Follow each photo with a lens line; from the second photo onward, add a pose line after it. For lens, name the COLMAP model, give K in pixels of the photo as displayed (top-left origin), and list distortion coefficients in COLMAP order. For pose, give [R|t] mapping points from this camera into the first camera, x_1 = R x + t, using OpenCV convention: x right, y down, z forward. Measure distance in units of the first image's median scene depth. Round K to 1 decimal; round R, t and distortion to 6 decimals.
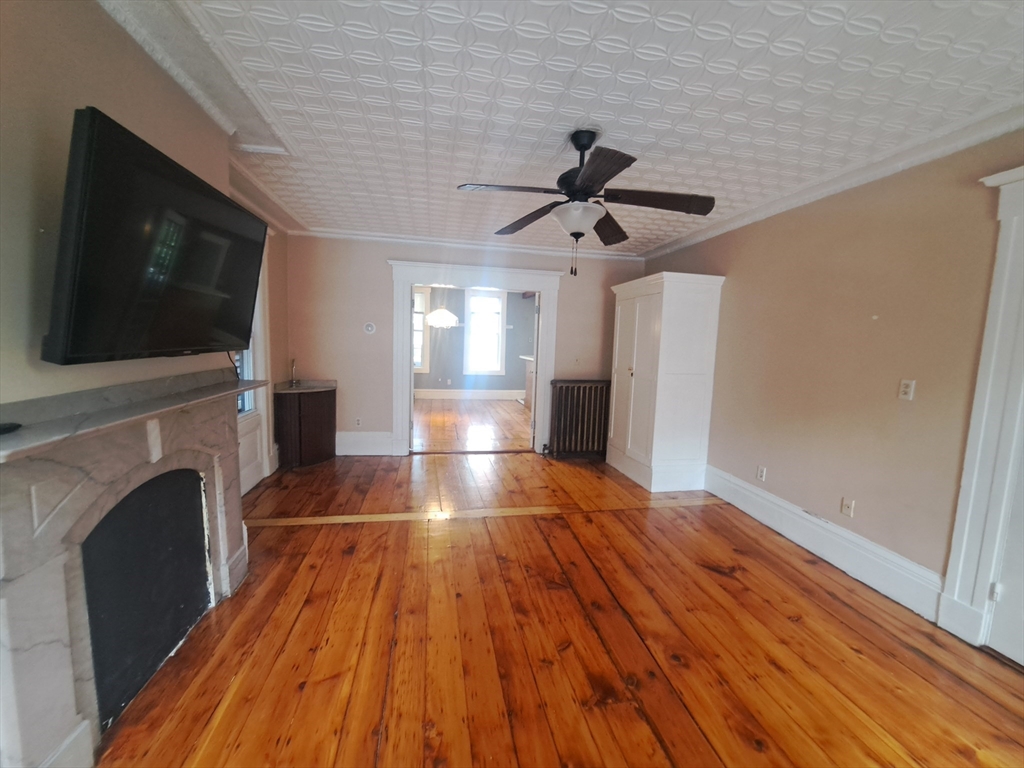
lens RADIAL K [[410.7, 0, 513.3], [0, 410.7, 384.1], [0, 0, 1]] dist [-0.014812, -0.000149]
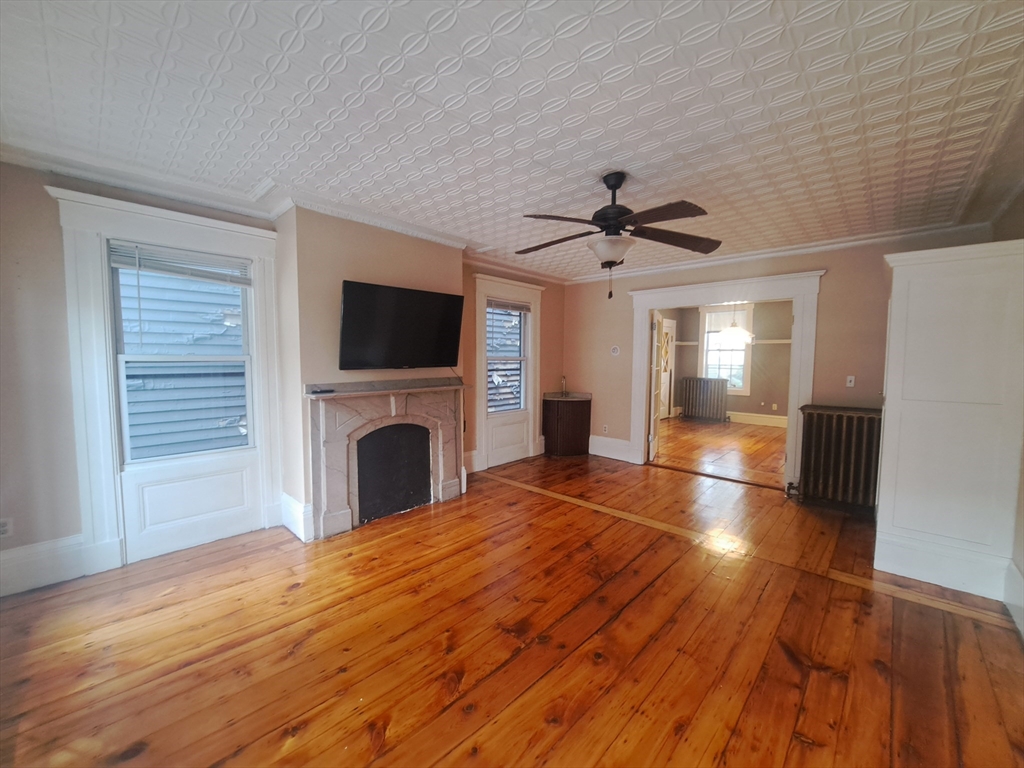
lens RADIAL K [[408.0, 0, 511.2], [0, 408.0, 386.3], [0, 0, 1]] dist [-0.016360, -0.000449]
pose [[0.586548, 0.026136, -0.809493, 0.772849], [-0.068905, 0.997466, -0.017723, 0.014159], [0.806978, 0.066173, 0.586862, 0.119375]]
